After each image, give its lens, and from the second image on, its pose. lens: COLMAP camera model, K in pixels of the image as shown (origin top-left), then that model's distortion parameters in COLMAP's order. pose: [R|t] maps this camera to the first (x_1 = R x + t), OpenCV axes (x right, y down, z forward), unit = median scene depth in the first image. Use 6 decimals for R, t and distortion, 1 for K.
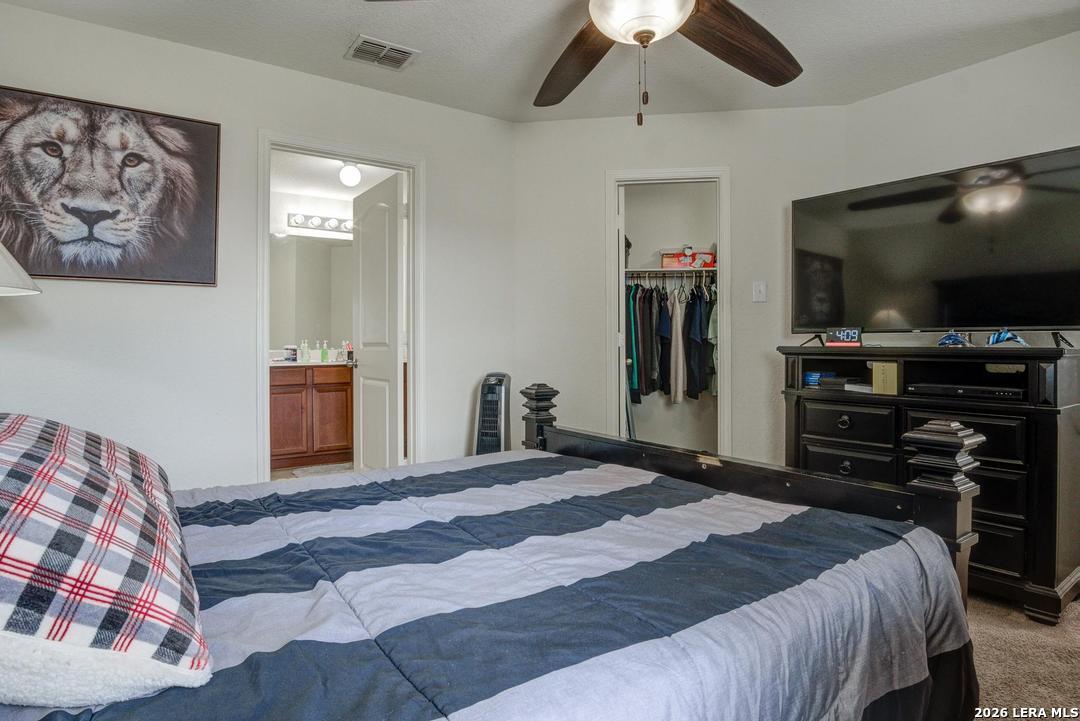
lens RADIAL K [[600.9, 0, 538.0], [0, 600.9, 353.7], [0, 0, 1]] dist [-0.050313, 0.008848]
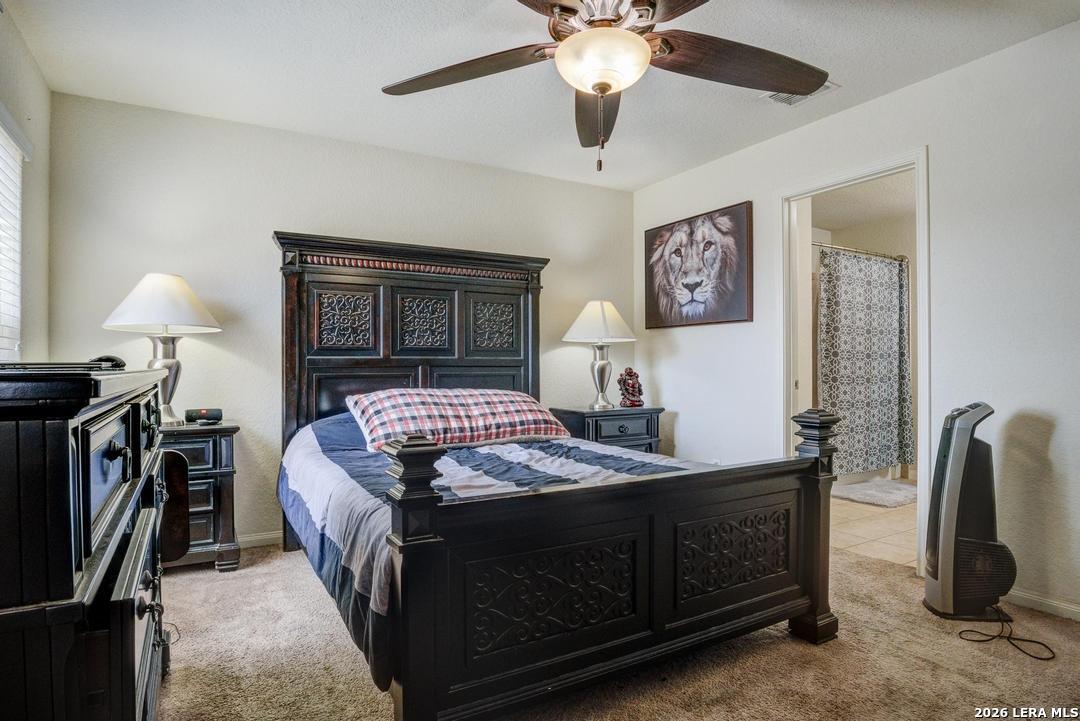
lens RADIAL K [[600.9, 0, 540.6], [0, 600.9, 367.3], [0, 0, 1]] dist [-0.050313, 0.008848]
pose [[-0.092865, 0.004812, -0.995667, 0.936136], [-0.015570, 0.999859, 0.006285, -0.013706], [0.995557, 0.016086, -0.092777, 0.725486]]
